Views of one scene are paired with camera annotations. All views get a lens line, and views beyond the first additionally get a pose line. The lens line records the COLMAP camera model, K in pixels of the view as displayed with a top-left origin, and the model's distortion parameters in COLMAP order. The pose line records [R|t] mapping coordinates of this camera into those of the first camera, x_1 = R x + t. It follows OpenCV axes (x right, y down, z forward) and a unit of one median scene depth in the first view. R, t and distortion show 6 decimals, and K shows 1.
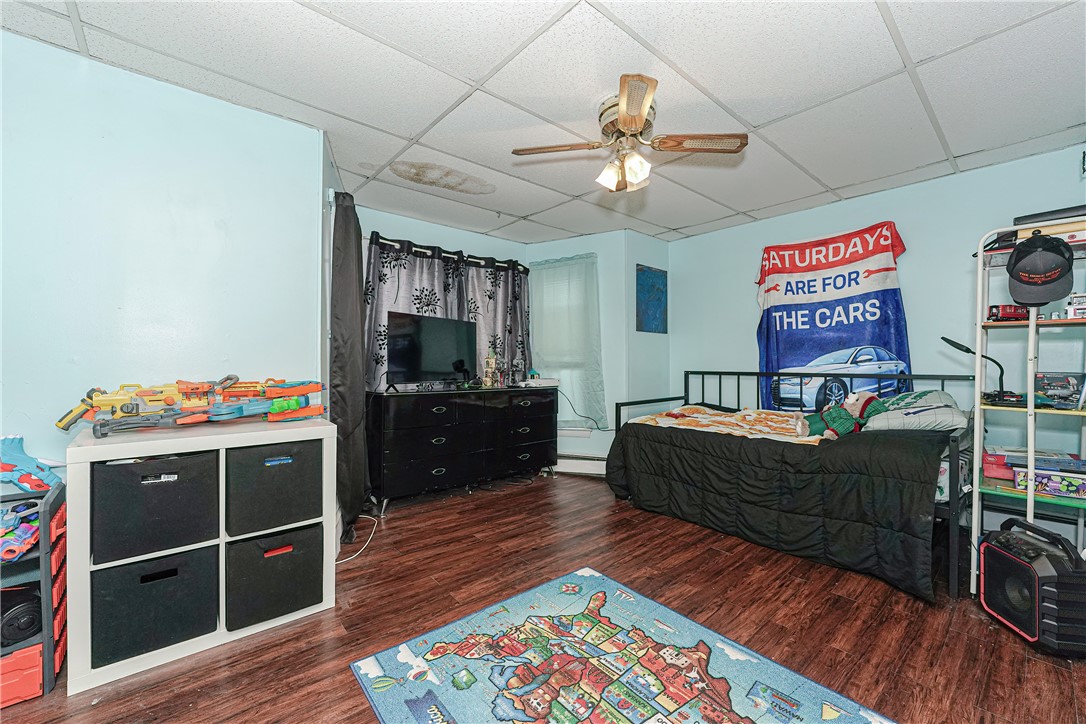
lens RADIAL K [[442.6, 0, 545.1], [0, 442.6, 361.9], [0, 0, 1]] dist [-0.000640, 0.000188]
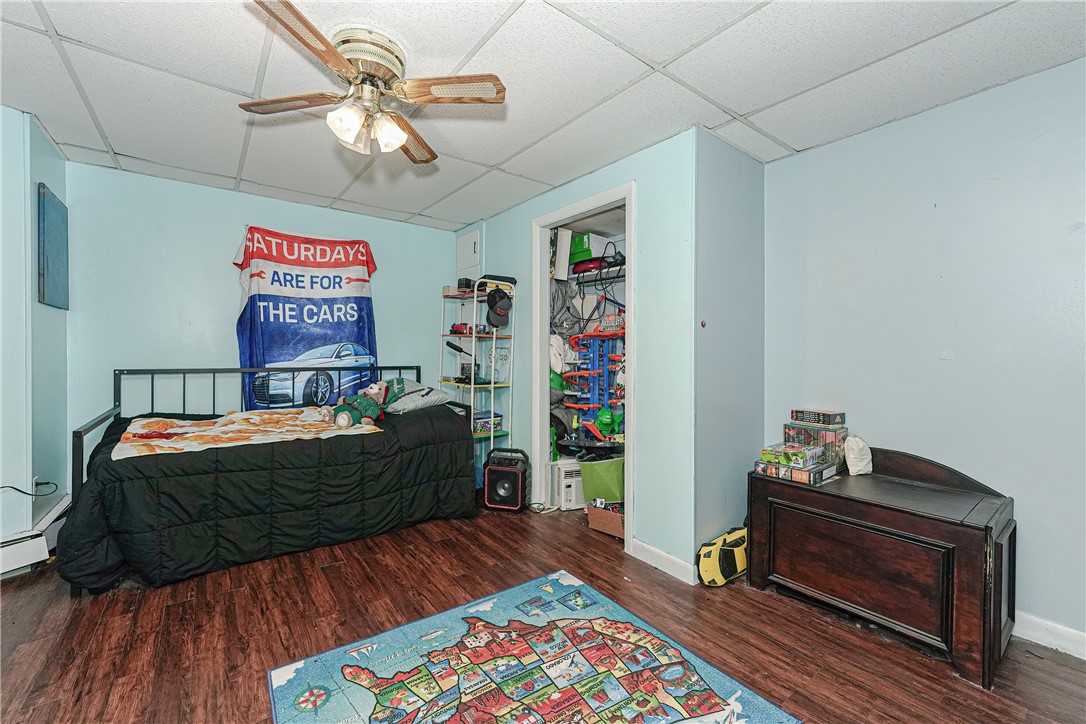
lens RADIAL K [[442.6, 0, 545.1], [0, 442.6, 361.9], [0, 0, 1]] dist [-0.000640, 0.000188]
pose [[0.069836, -0.023379, 0.997284, -0.385214], [-0.012432, 0.999627, 0.024305, -0.020112], [-0.997481, -0.014095, 0.069519, 0.391978]]
